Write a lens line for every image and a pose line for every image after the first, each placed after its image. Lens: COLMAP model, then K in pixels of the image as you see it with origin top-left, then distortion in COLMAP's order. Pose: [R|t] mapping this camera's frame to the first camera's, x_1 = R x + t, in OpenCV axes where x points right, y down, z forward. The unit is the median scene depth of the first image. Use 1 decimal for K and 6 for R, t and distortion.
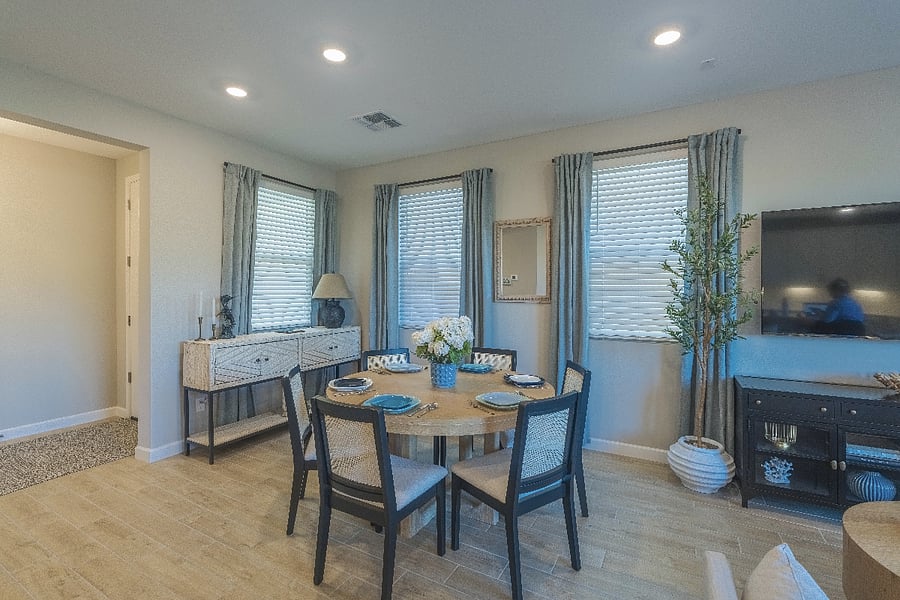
lens RADIAL K [[412.7, 0, 450.2], [0, 412.7, 292.9], [0, 0, 1]] dist [-0.000117, -0.000190]
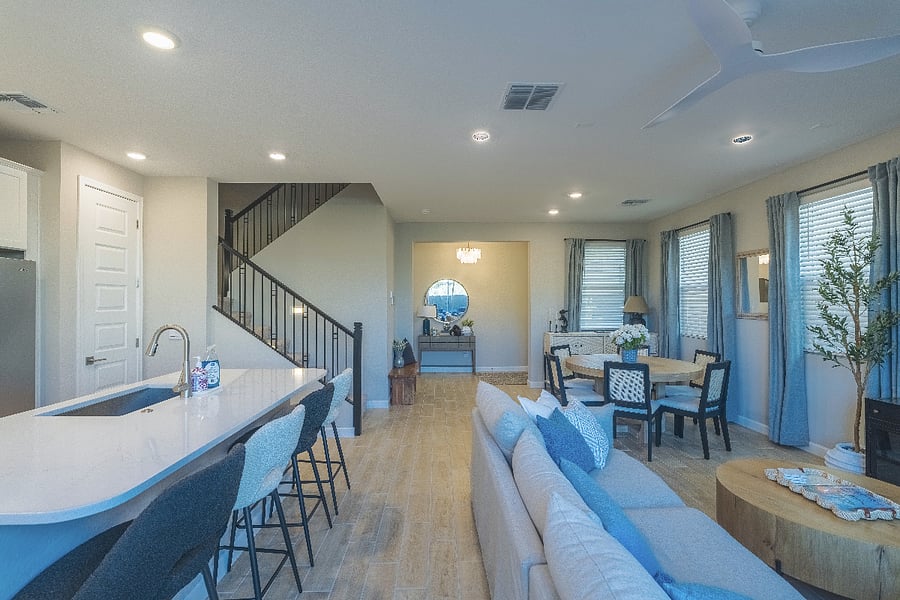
lens RADIAL K [[407.9, 0, 450.0], [0, 407.9, 300.0], [0, 0, 1]] dist [-0.004580, -0.000287]
pose [[0.517571, -0.006444, -0.855616, 0.716130], [-0.007744, 0.999895, -0.012216, -0.010598], [0.855605, 0.012948, 0.517467, -0.371239]]
